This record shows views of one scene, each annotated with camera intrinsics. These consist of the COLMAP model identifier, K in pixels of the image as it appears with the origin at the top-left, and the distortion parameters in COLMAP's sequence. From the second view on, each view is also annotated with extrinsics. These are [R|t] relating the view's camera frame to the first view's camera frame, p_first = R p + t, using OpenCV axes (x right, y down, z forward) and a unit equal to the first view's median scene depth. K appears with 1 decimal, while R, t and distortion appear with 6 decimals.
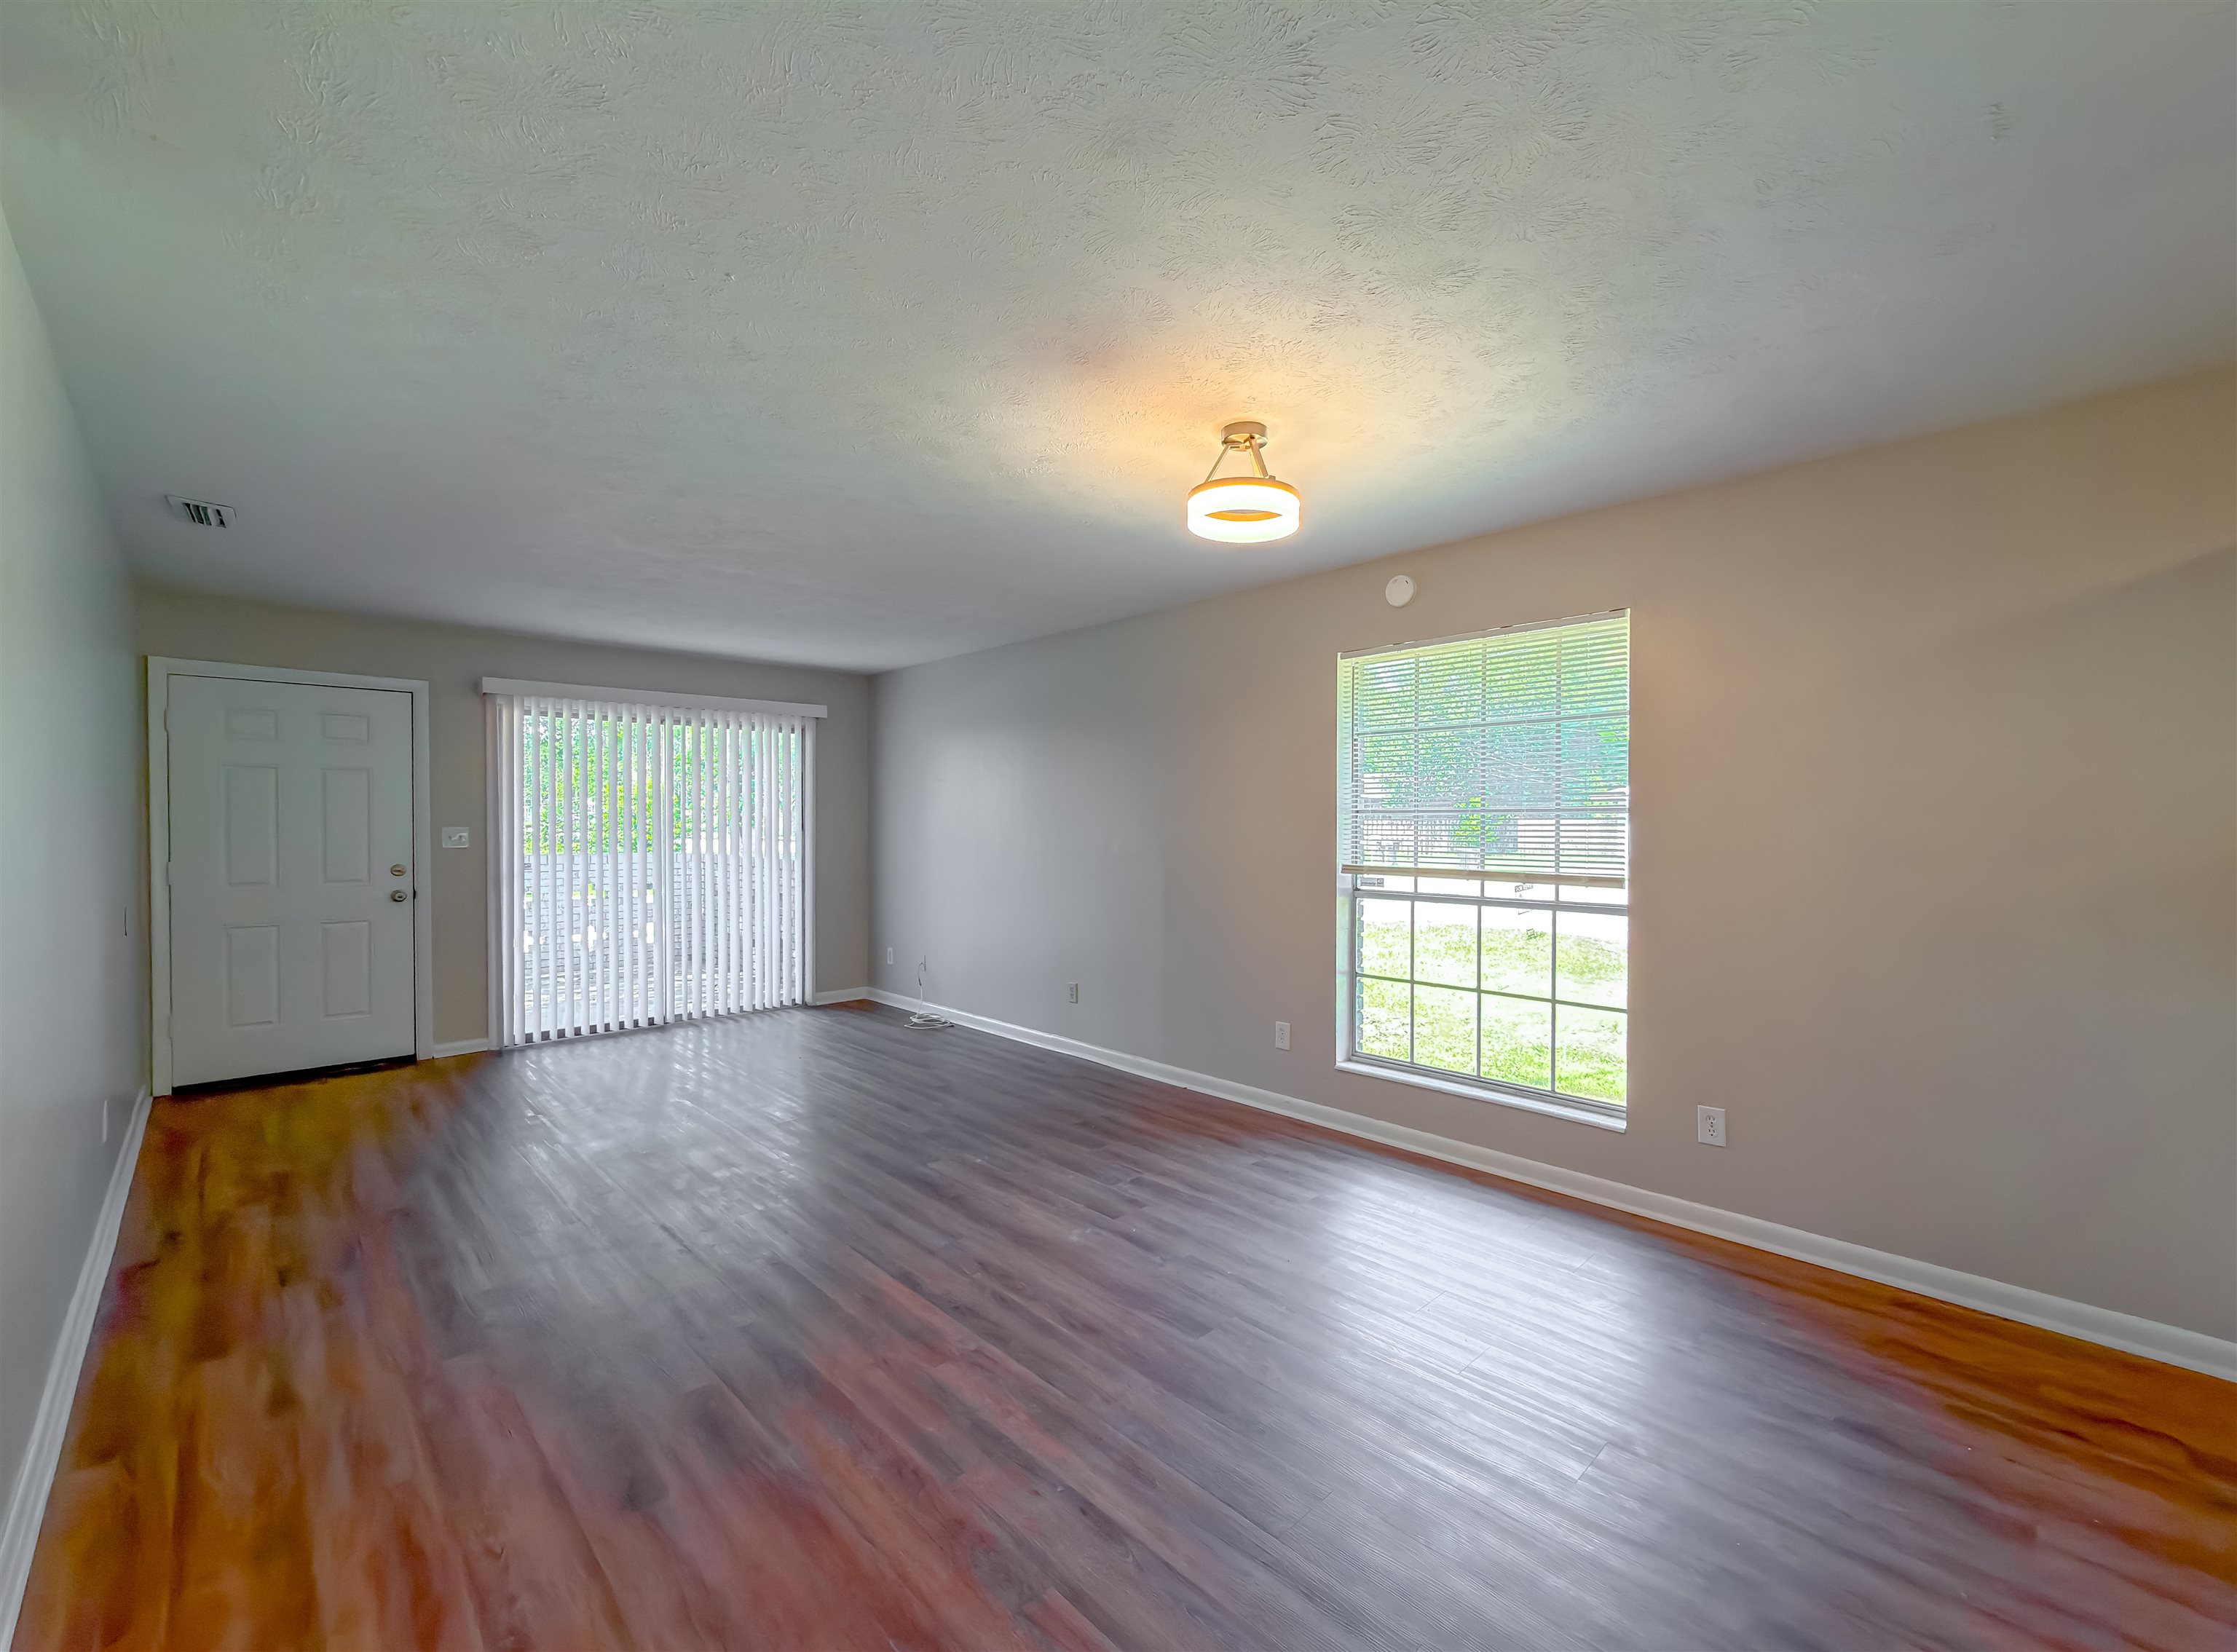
lens RADIAL K [[920.5, 0, 1178.9], [0, 920.5, 833.6], [0, 0, 1]] dist [0.002195, -0.000023]
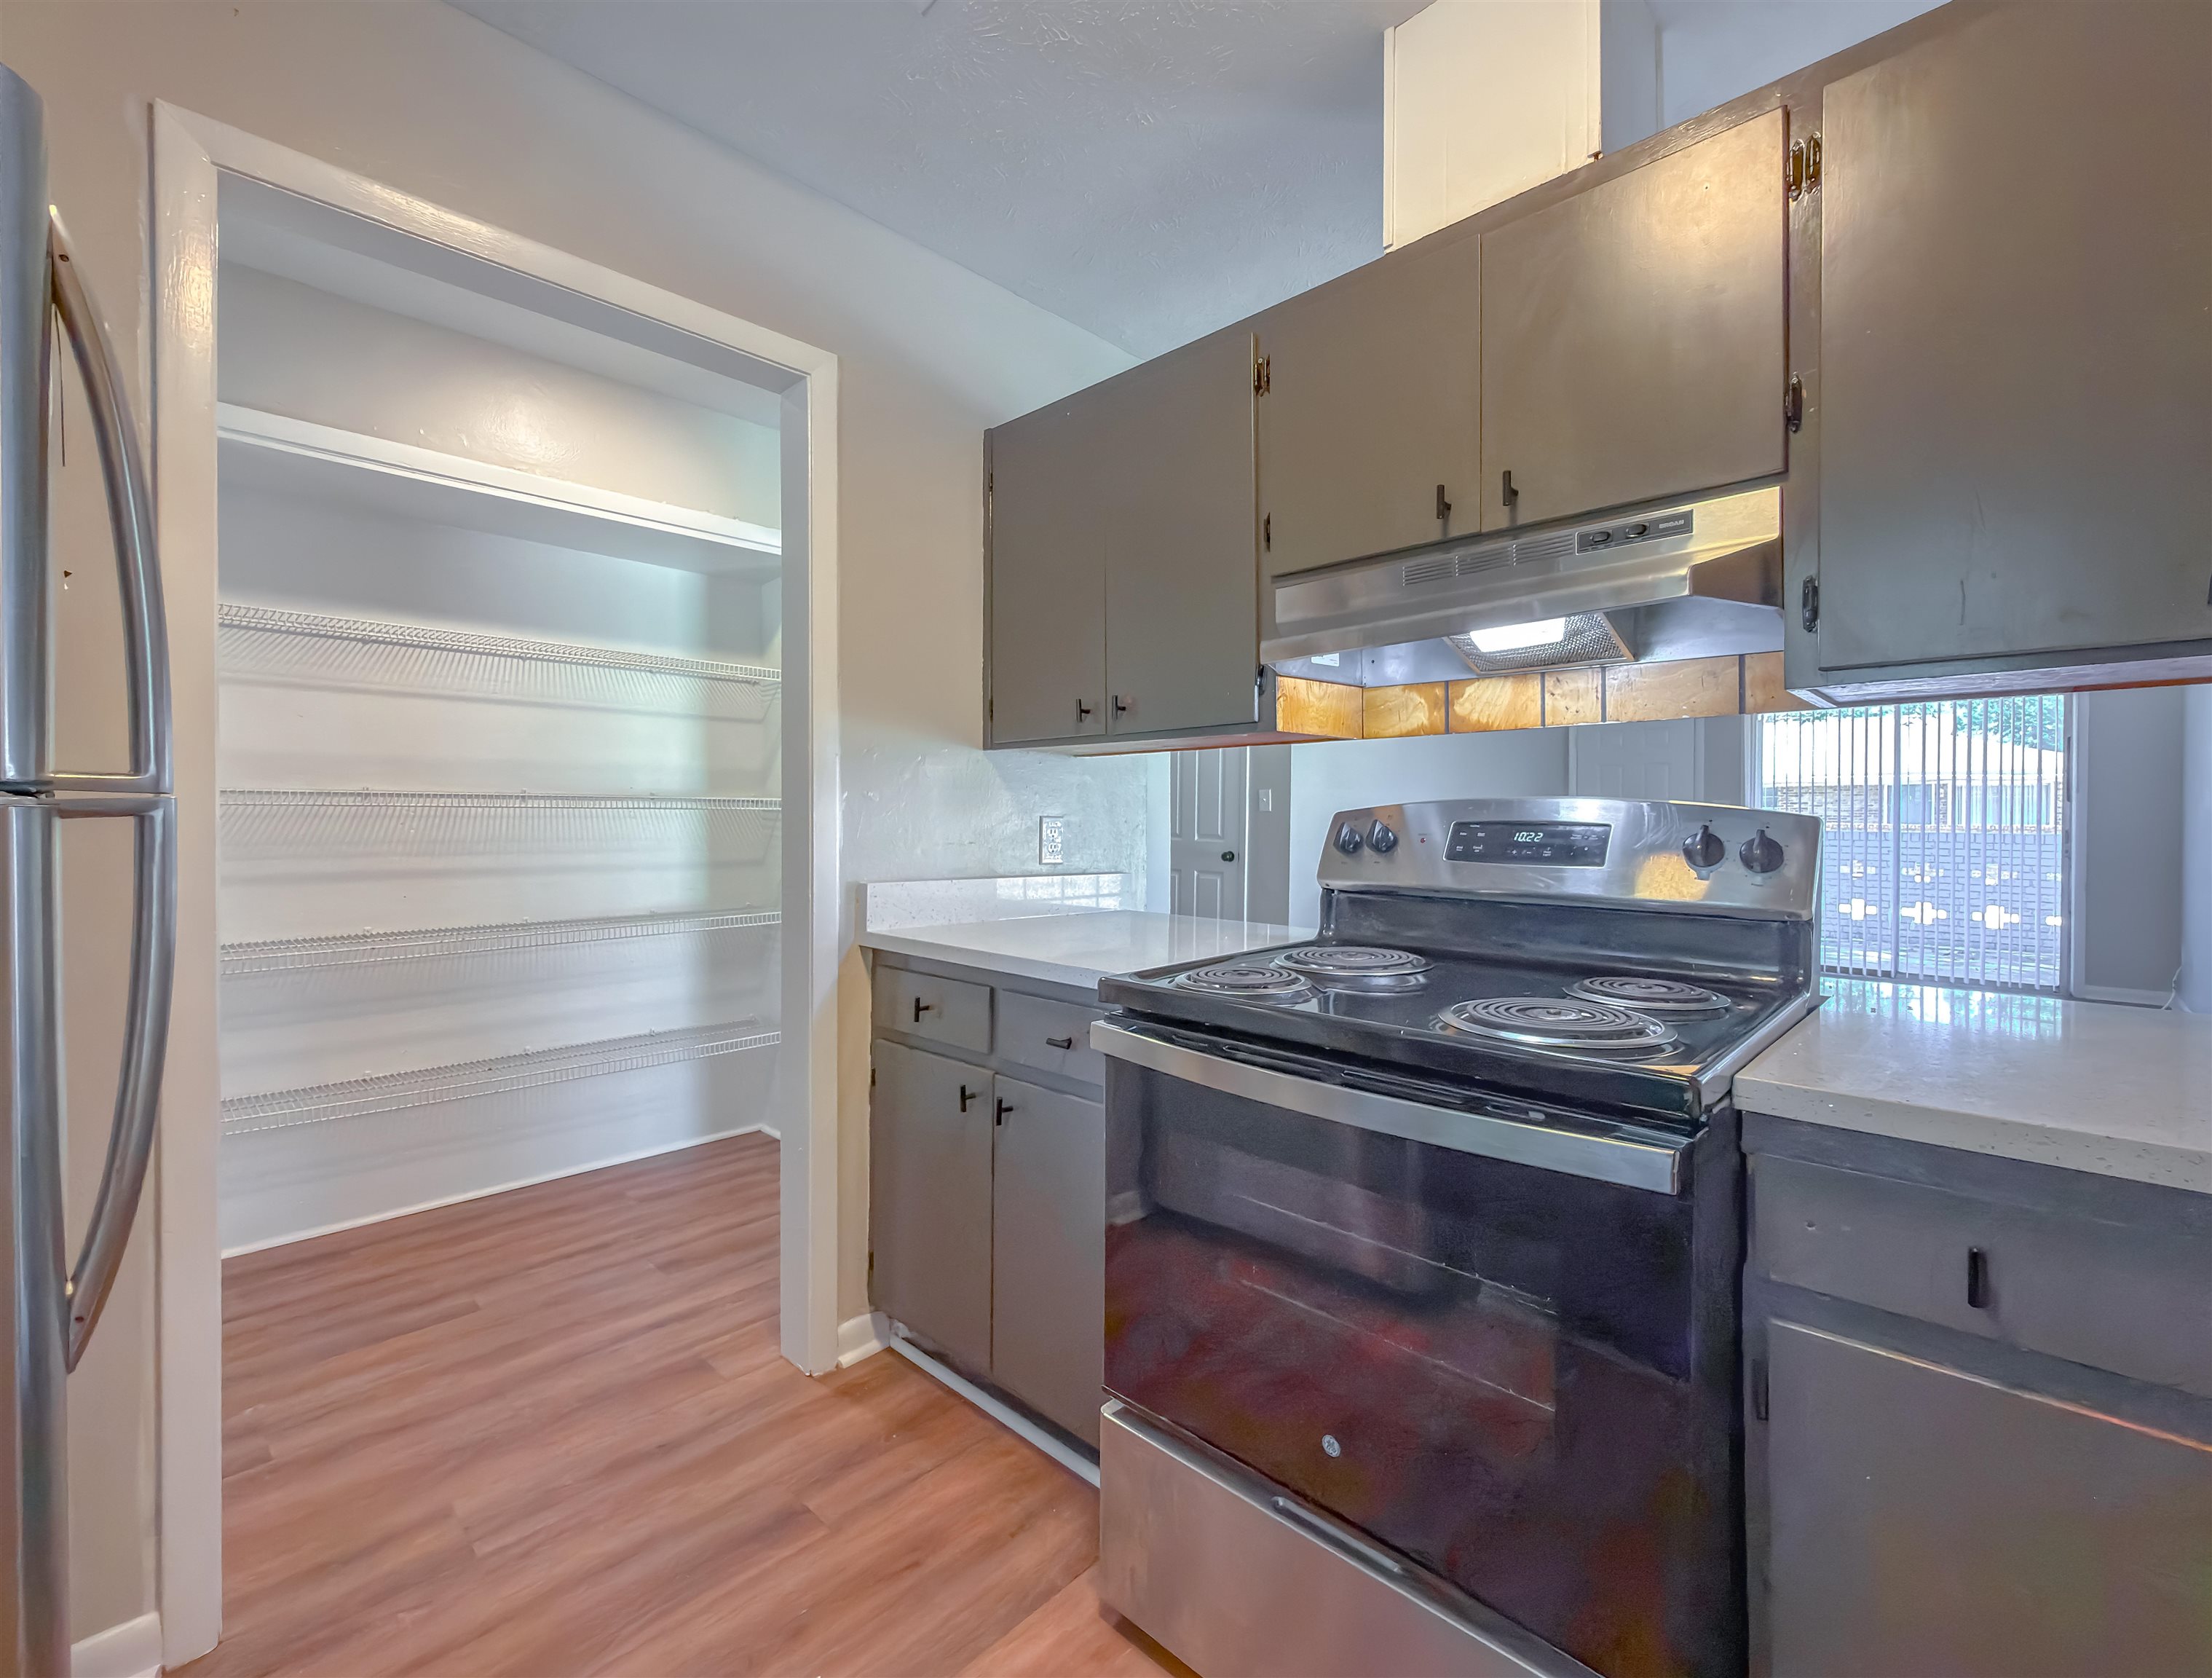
lens RADIAL K [[947.4, 0, 1111.2], [0, 947.4, 824.4], [0, 0, 1]] dist [-0.001216, -0.007469]
pose [[-0.005697, 0.003992, -0.999976, 0.963454], [-0.012983, 0.999907, 0.004066, 0.050487], [0.999899, 0.013006, -0.005644, 0.121803]]
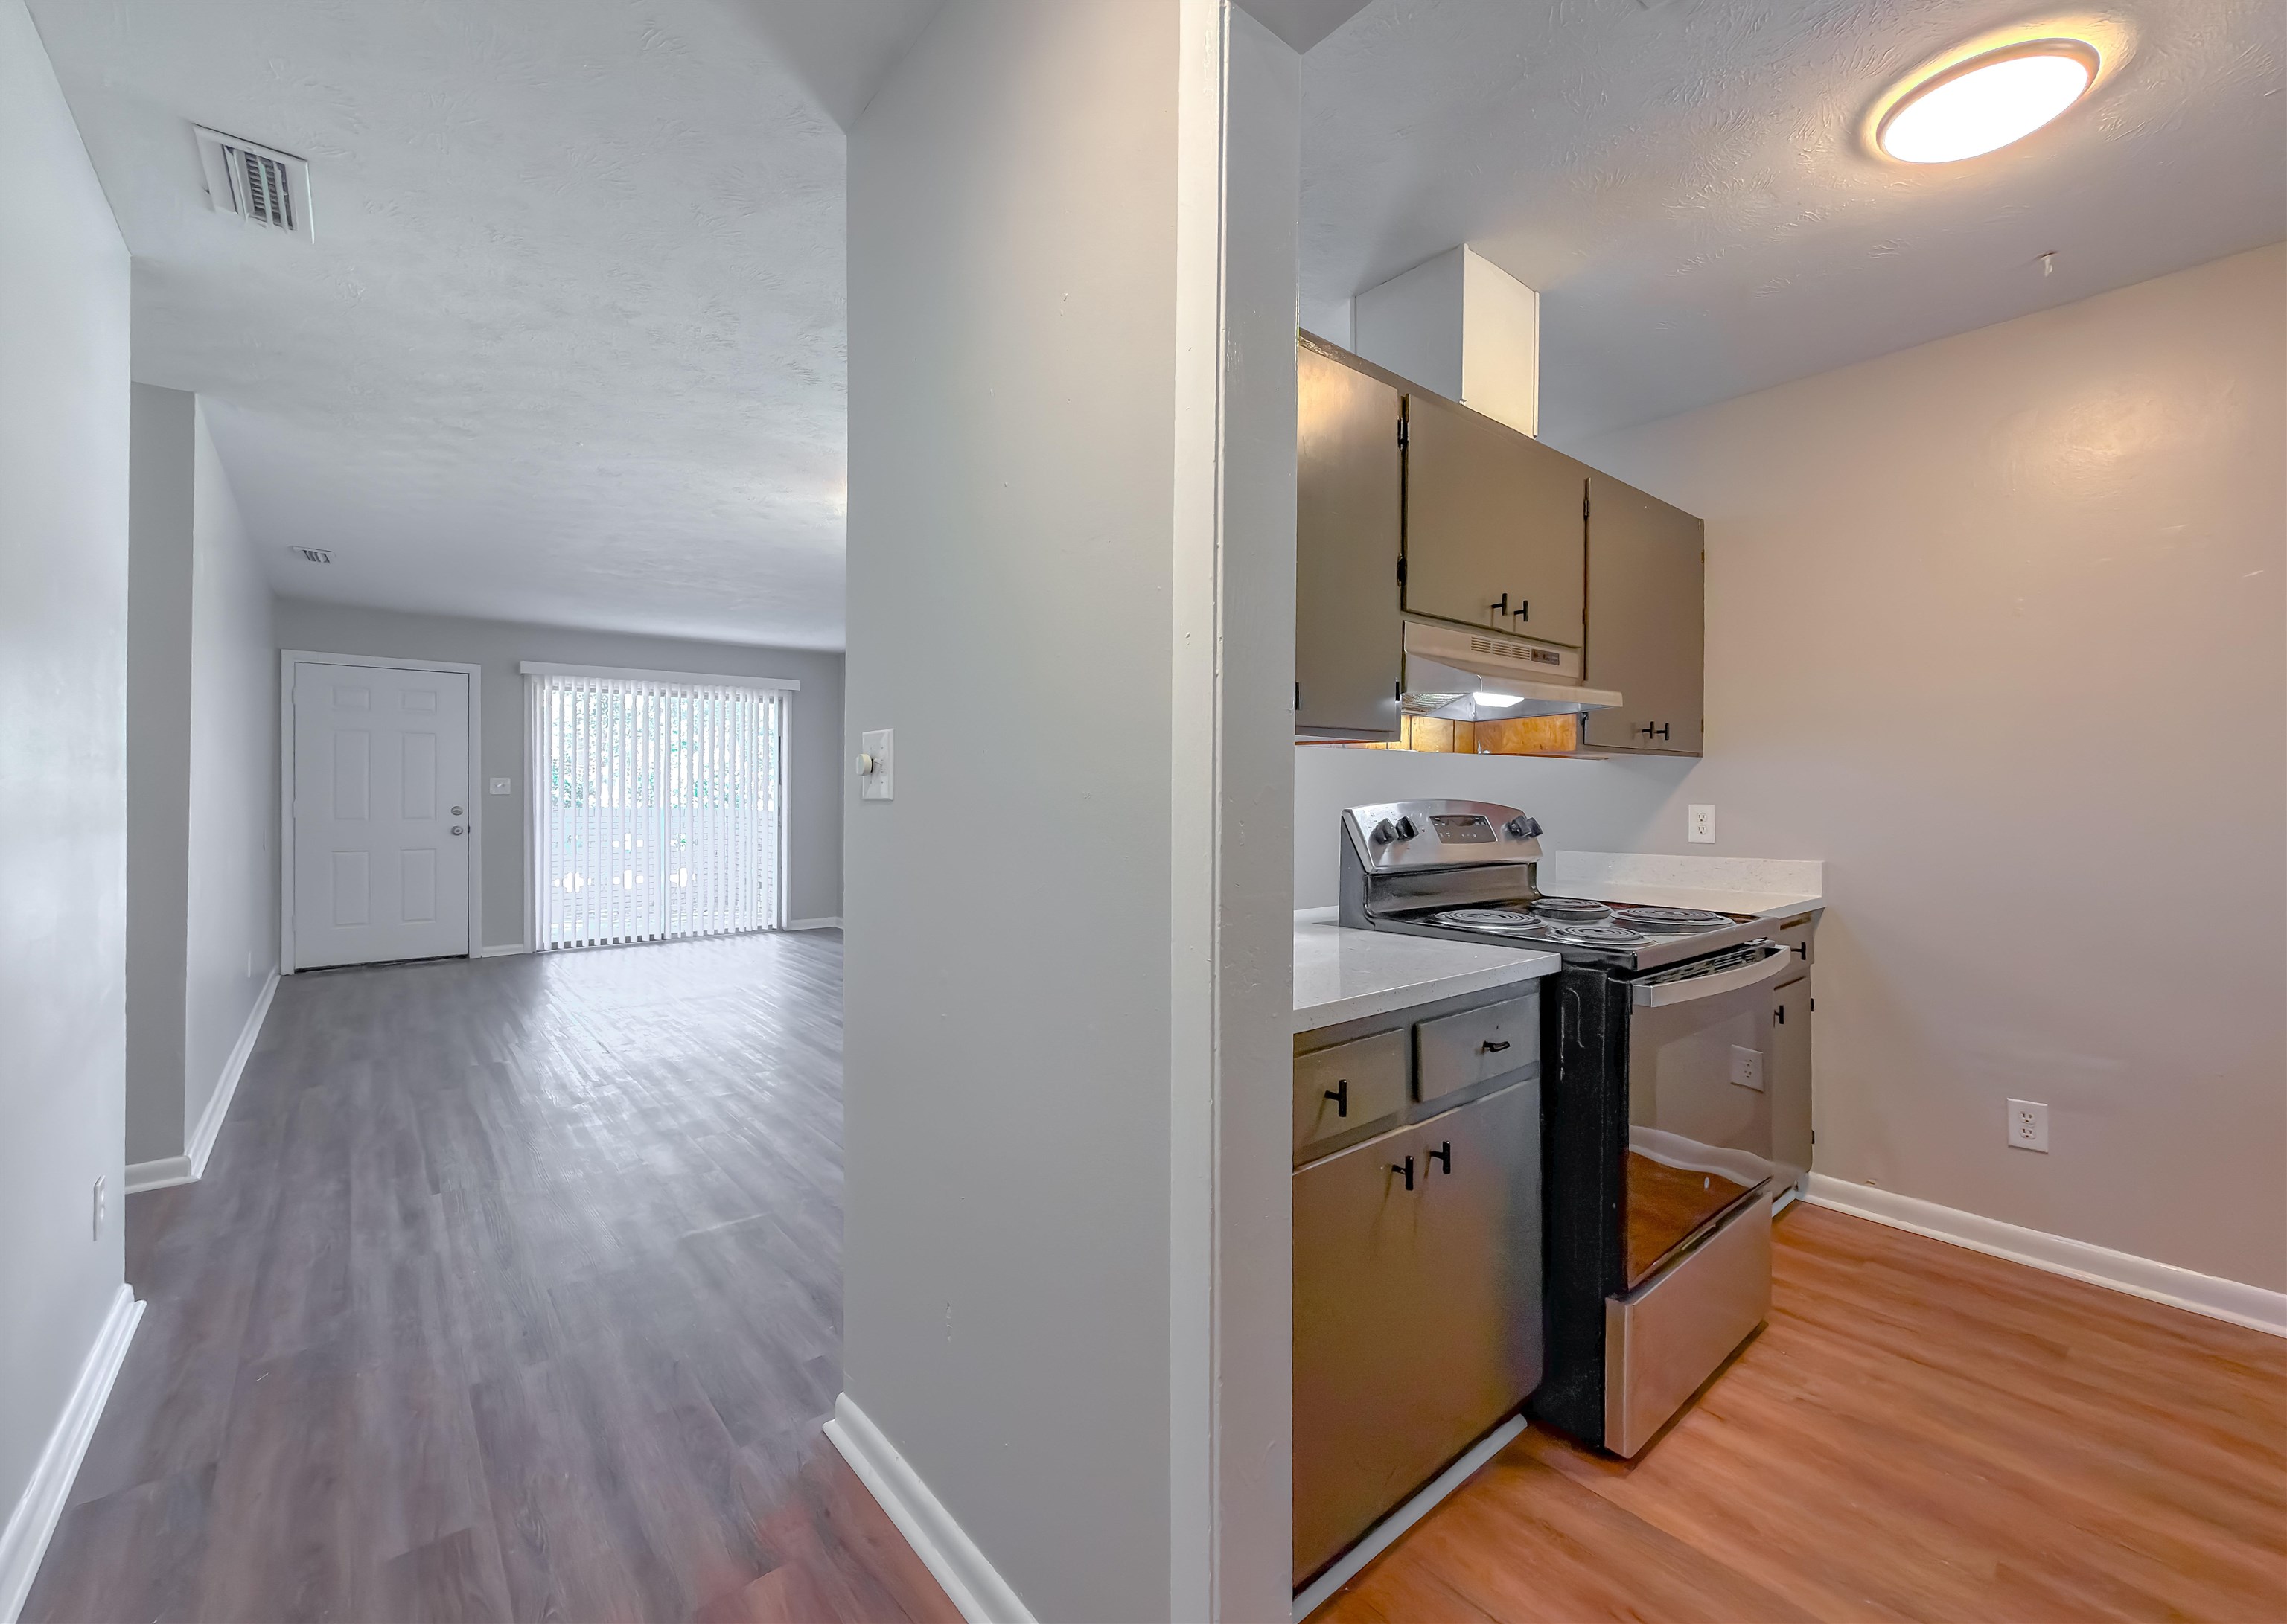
lens RADIAL K [[950.8, 0, 1188.7], [0, 950.8, 796.3], [0, 0, 1]] dist [0.001161, 0.000126]
pose [[0.996625, 0.001695, -0.082077, 0.416377], [-0.002487, 0.999951, -0.009548, 0.042566], [0.082057, 0.009720, 0.996580, -0.359933]]
